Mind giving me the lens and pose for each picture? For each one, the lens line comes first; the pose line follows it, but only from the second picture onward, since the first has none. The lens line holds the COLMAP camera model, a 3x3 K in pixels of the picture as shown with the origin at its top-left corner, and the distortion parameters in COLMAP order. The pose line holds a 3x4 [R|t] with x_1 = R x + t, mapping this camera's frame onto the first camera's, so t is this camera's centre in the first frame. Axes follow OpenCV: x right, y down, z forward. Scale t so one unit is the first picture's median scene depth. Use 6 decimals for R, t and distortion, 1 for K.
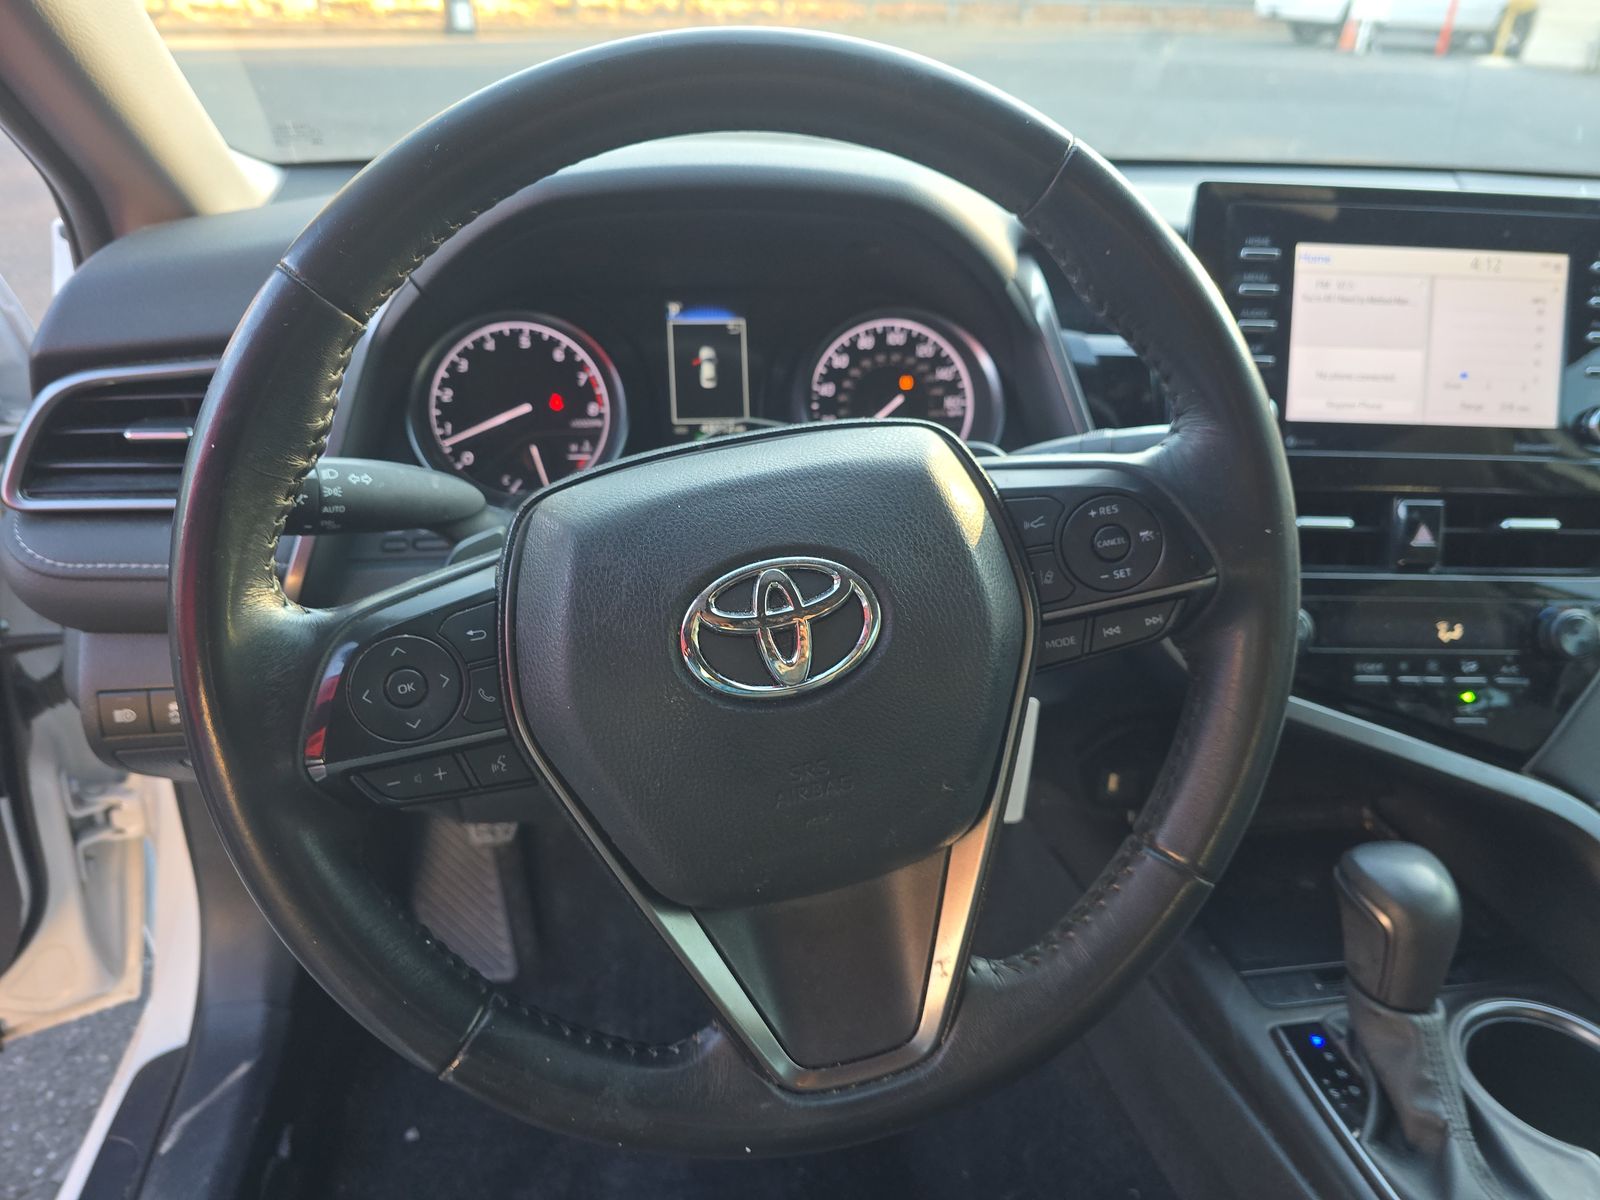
lens RADIAL K [[1091.4, 0, 742.5], [0, 1091.4, 668.1], [0, 0, 1]] dist [0.041249, -0.053062]
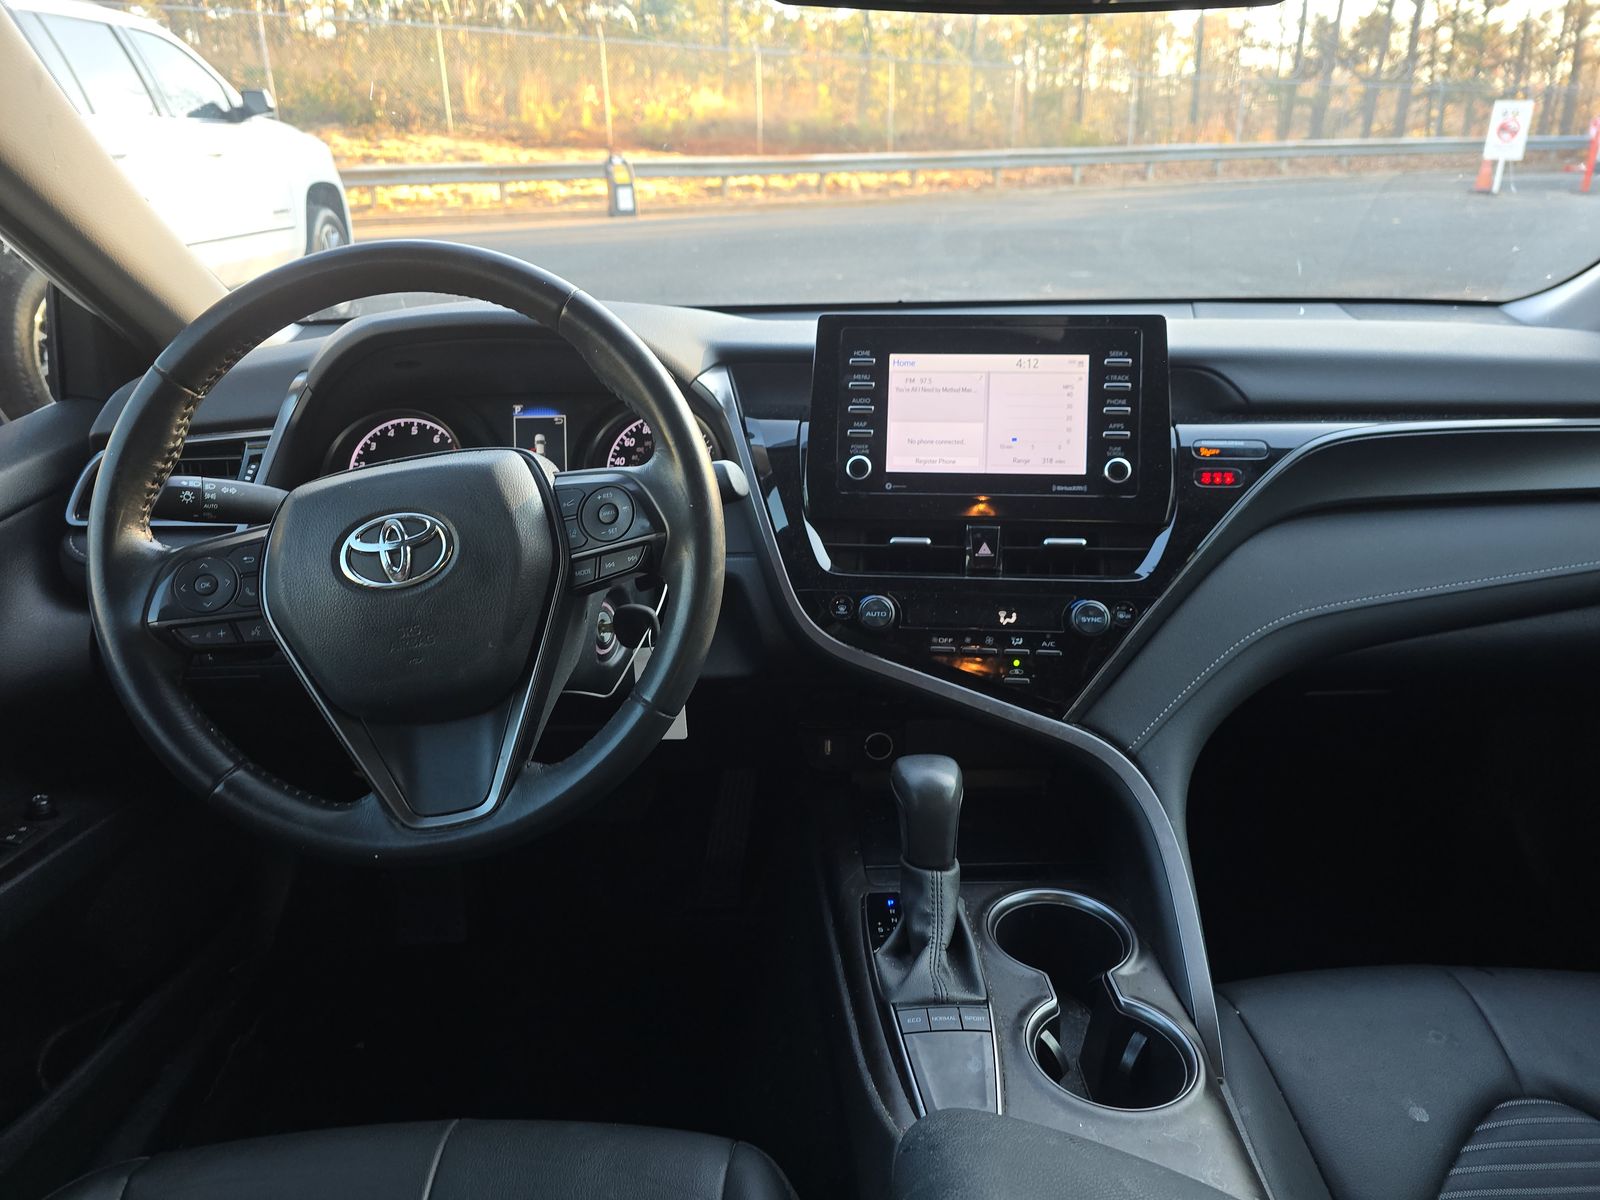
lens RADIAL K [[1091.4, 0, 742.5], [0, 1091.4, 668.1], [0, 0, 1]] dist [0.041249, -0.053062]
pose [[0.990122, 0.014874, -0.139421, 0.504241], [-0.031926, 0.992153, -0.120881, 0.208979], [0.136529, 0.124138, 0.982827, -0.403703]]
